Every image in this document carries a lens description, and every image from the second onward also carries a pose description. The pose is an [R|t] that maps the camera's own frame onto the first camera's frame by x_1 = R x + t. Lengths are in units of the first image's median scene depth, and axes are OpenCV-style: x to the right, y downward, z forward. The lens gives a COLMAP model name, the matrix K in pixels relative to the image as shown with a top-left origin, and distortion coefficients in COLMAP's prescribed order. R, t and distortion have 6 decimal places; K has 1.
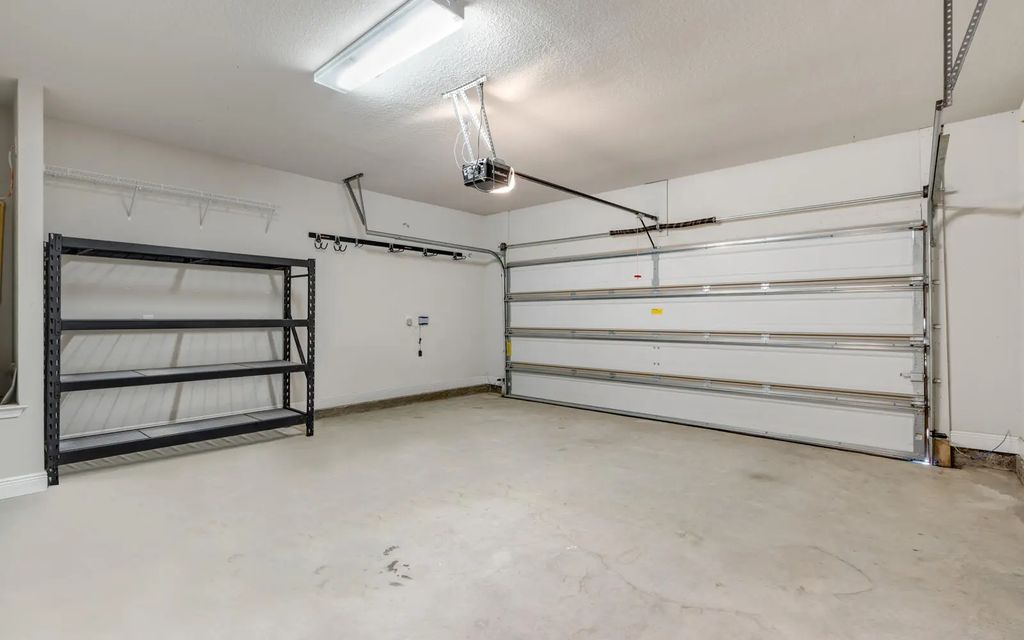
lens RADIAL K [[460.9, 0, 512.0], [0, 460.9, 320.0], [0, 0, 1]] dist [0.000067, 0.000023]
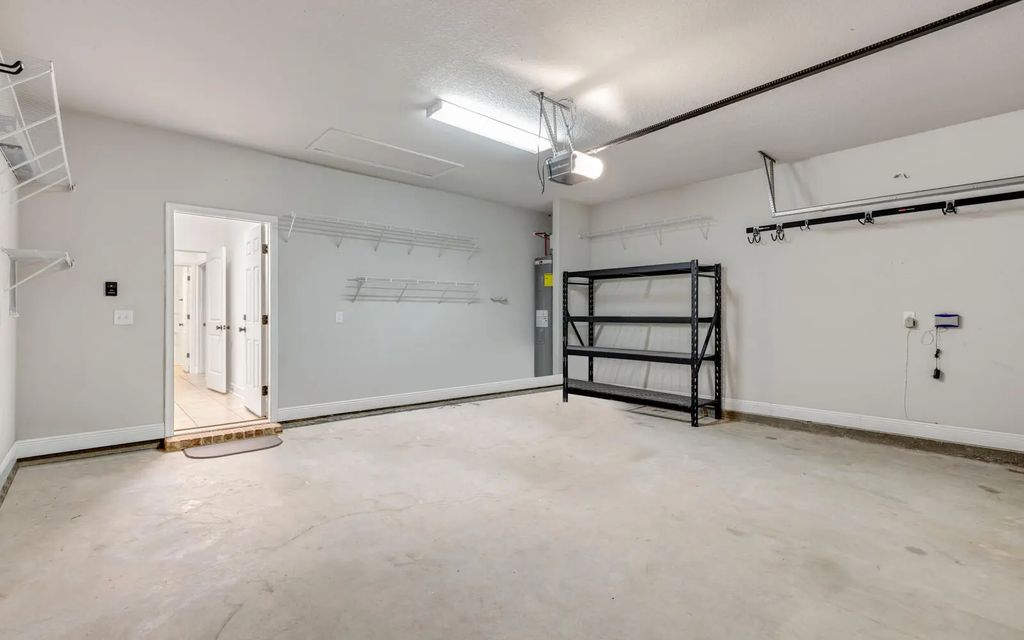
lens RADIAL K [[460.9, 0, 512.0], [0, 460.9, 320.0], [0, 0, 1]] dist [0.000067, 0.000023]
pose [[-0.110405, 0.008289, -0.993852, 0.660852], [-0.009374, 0.999912, 0.009381, -0.000318], [0.993842, 0.010352, -0.110318, 0.691245]]
